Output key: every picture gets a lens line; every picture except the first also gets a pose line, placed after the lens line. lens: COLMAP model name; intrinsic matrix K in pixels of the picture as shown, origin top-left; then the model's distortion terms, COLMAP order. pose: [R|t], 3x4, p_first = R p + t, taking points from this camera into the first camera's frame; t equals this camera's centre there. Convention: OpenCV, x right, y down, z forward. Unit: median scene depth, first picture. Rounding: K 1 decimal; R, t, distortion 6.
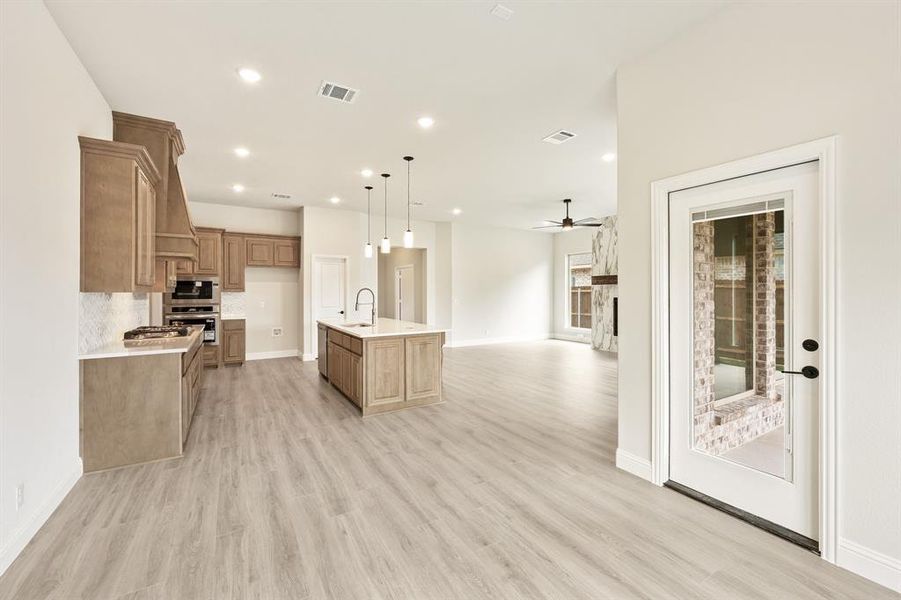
lens RADIAL K [[372.7, 0, 452.7], [0, 372.7, 294.6], [0, 0, 1]] dist [0.001468, 0.000380]
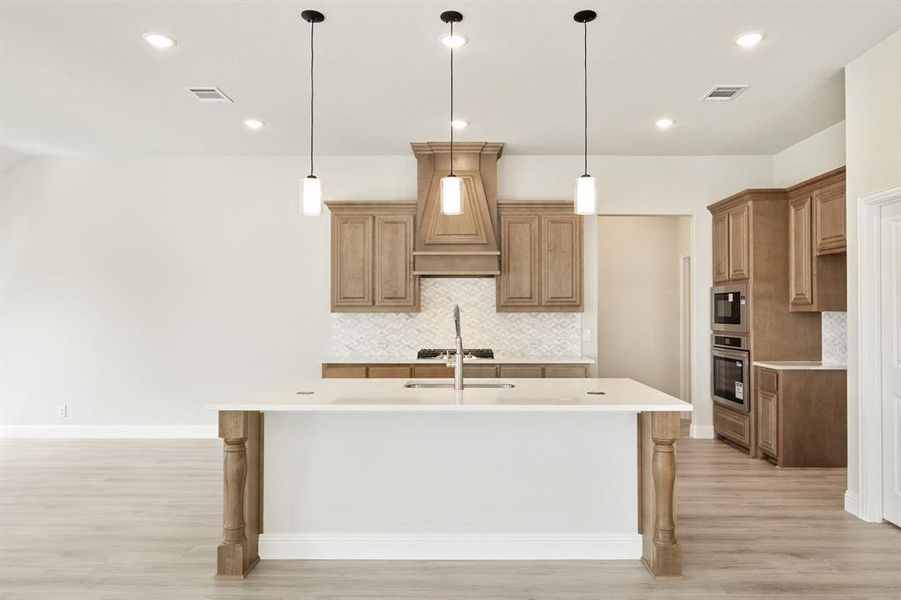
lens RADIAL K [[546.7, 0, 454.1], [0, 546.7, 305.7], [0, 0, 1]] dist [0.000521, -0.002957]
pose [[-0.510789, -0.008258, -0.859666, 0.267795], [-0.003282, 0.999965, -0.007656, -0.008748], [0.859700, -0.001089, -0.510798, 1.102487]]
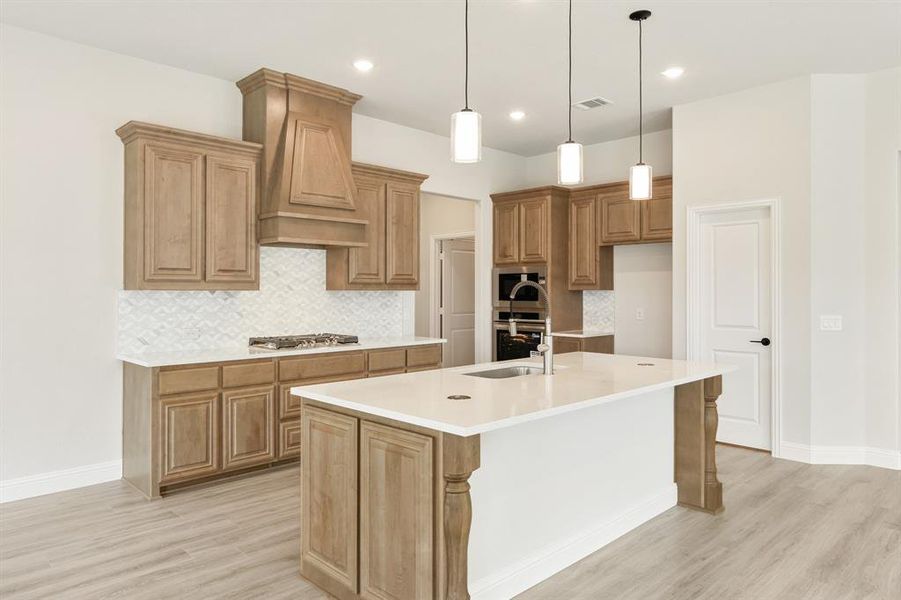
lens RADIAL K [[587.8, 0, 425.8], [0, 587.8, 285.8], [0, 0, 1]] dist [0.001721, -0.002020]
pose [[0.220051, -0.005795, -0.975471, 0.296403], [-0.007212, 0.999945, -0.007567, -0.005887], [0.975462, 0.008701, 0.219998, 0.626578]]
